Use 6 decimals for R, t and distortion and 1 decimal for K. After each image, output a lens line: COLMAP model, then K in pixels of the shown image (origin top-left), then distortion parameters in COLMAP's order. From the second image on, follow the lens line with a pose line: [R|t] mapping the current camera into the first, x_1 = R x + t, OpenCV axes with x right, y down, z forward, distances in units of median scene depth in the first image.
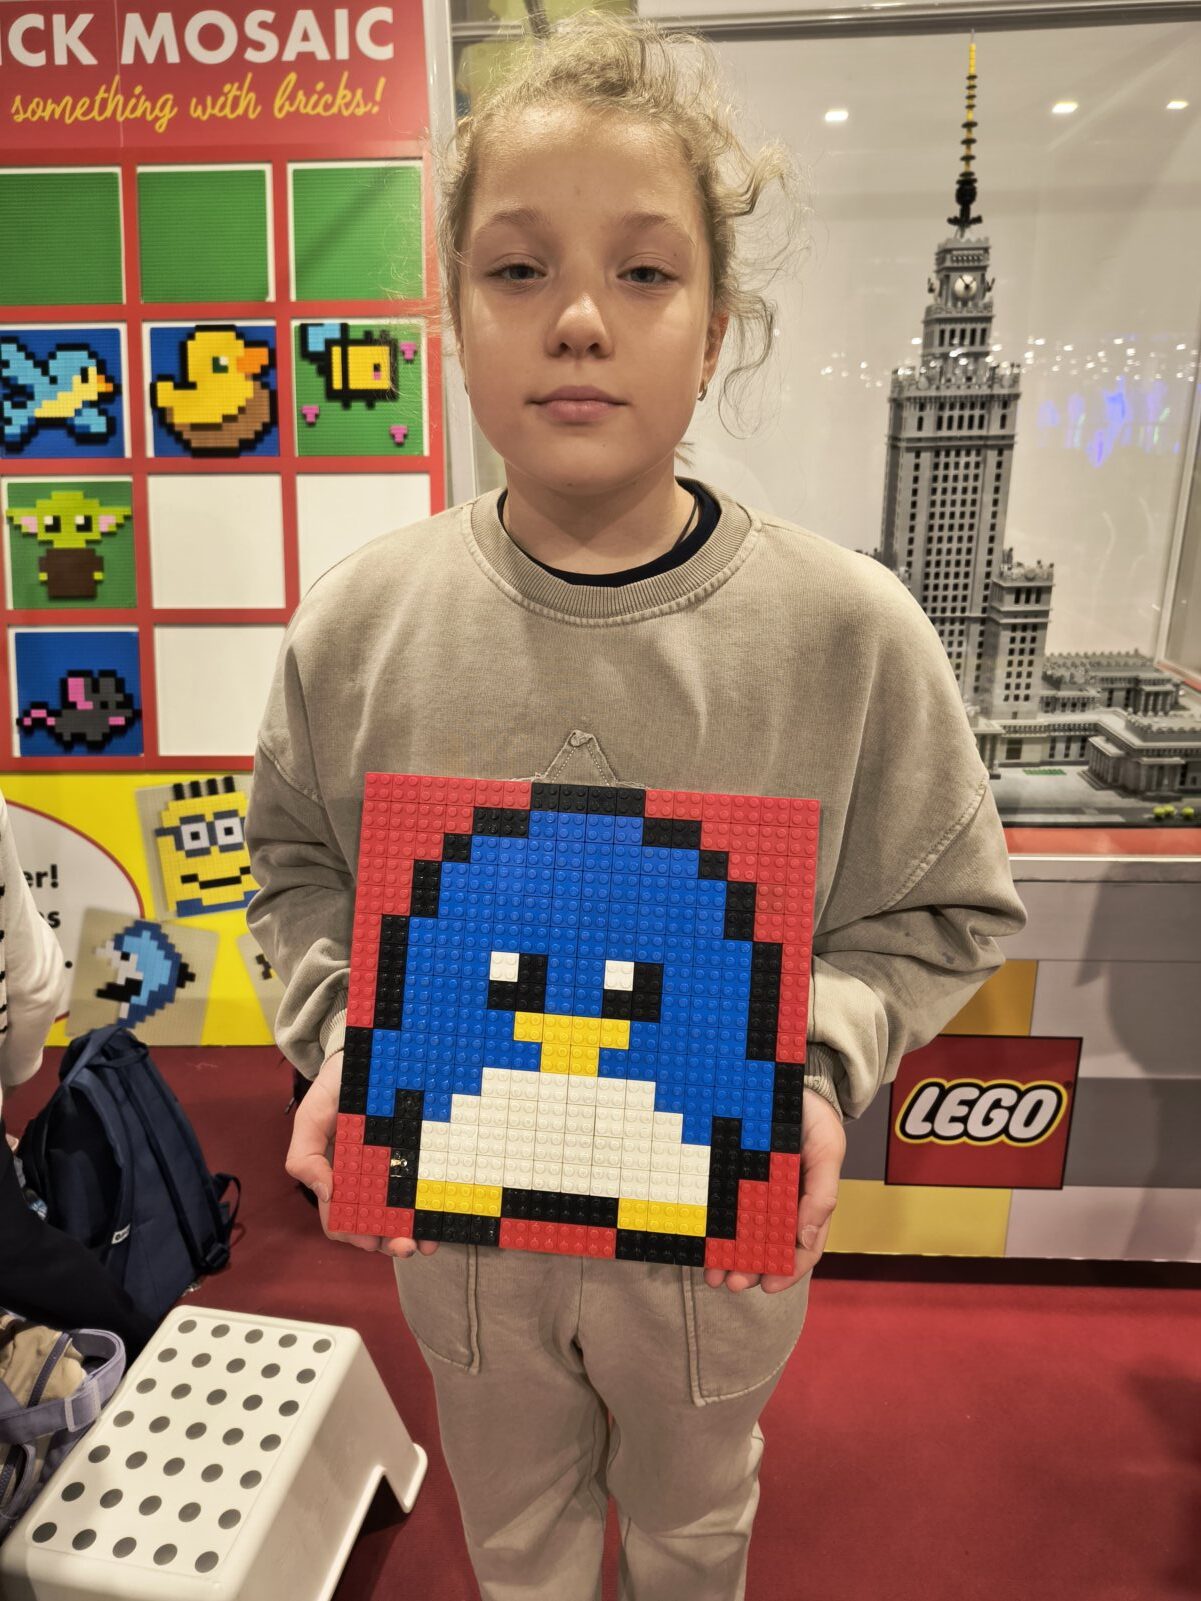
lens RADIAL K [[1119.5, 0, 600.5], [0, 1119.5, 800.5], [0, 0, 1]] dist [-0.051855, 0.003113]
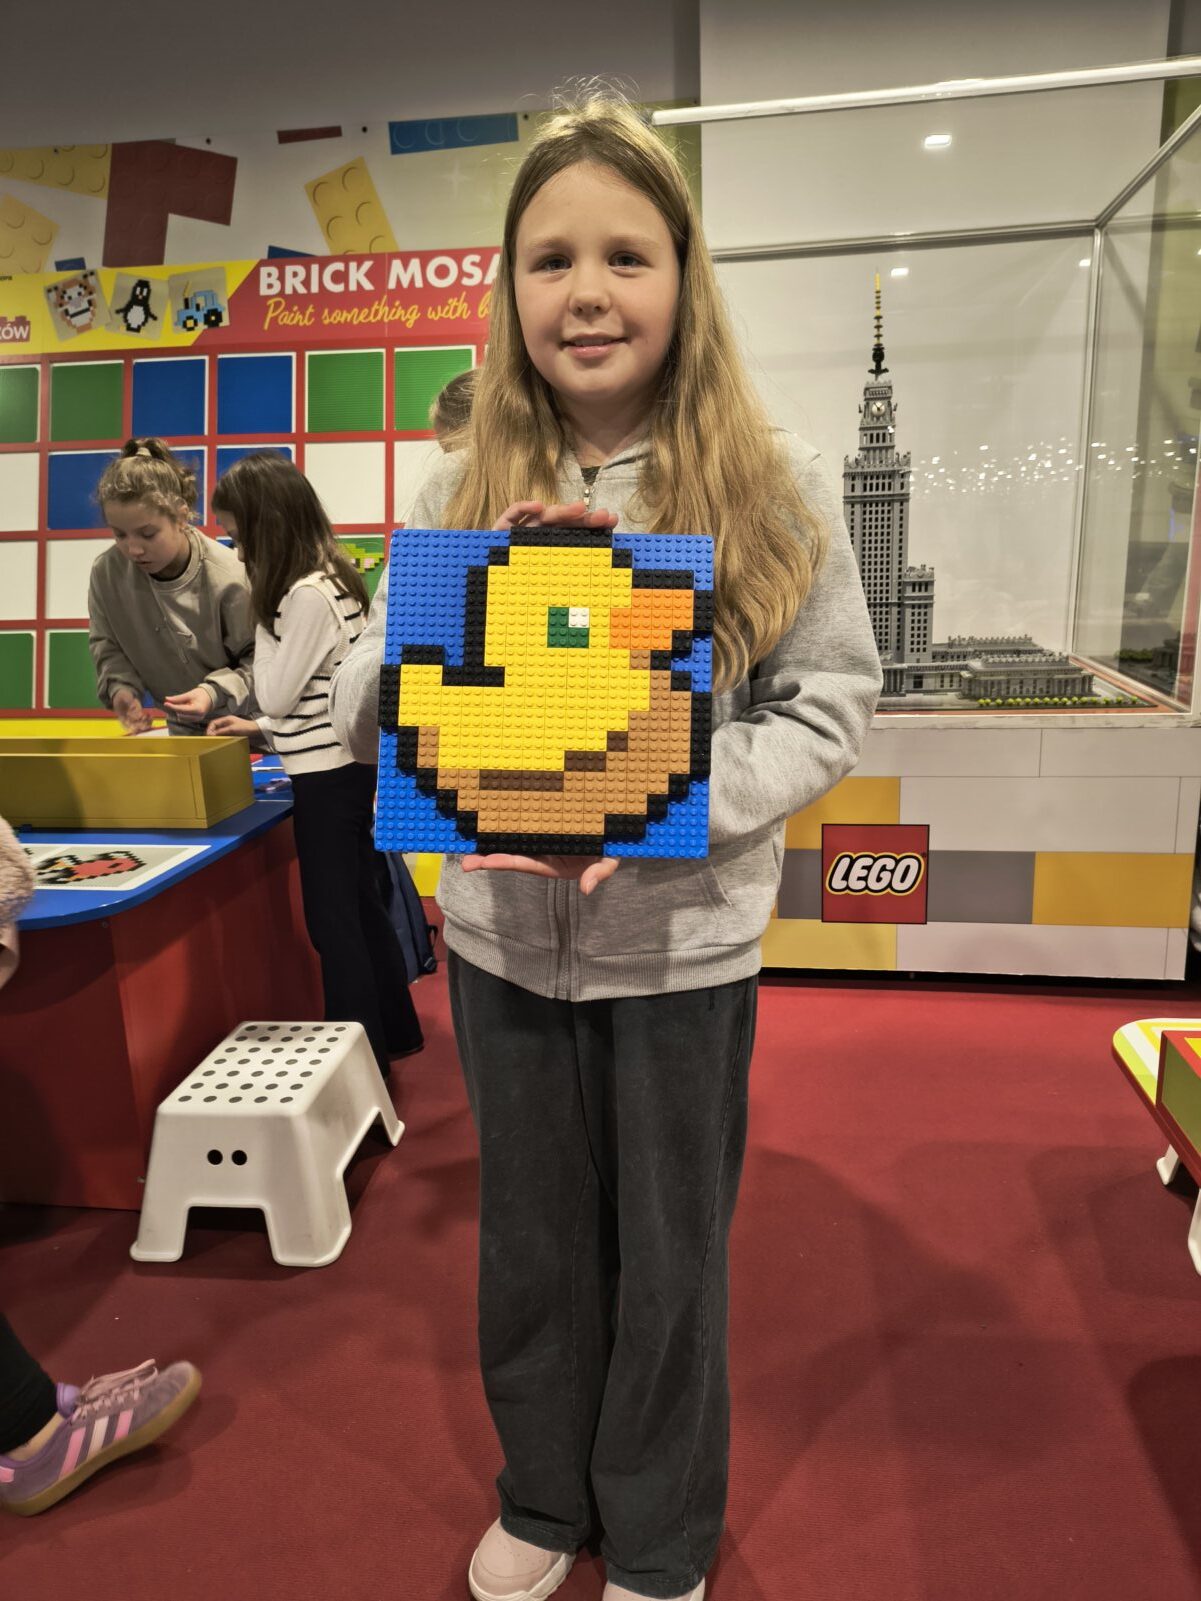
lens RADIAL K [[1119.5, 0, 600.5], [0, 1119.5, 800.5], [0, 0, 1]] dist [-0.051855, 0.003113]
pose [[0.992242, 0.009620, -0.123952, 0.118500], [-0.019834, 0.996481, -0.081433, 0.280984], [0.122733, 0.083260, 0.988941, -0.687112]]
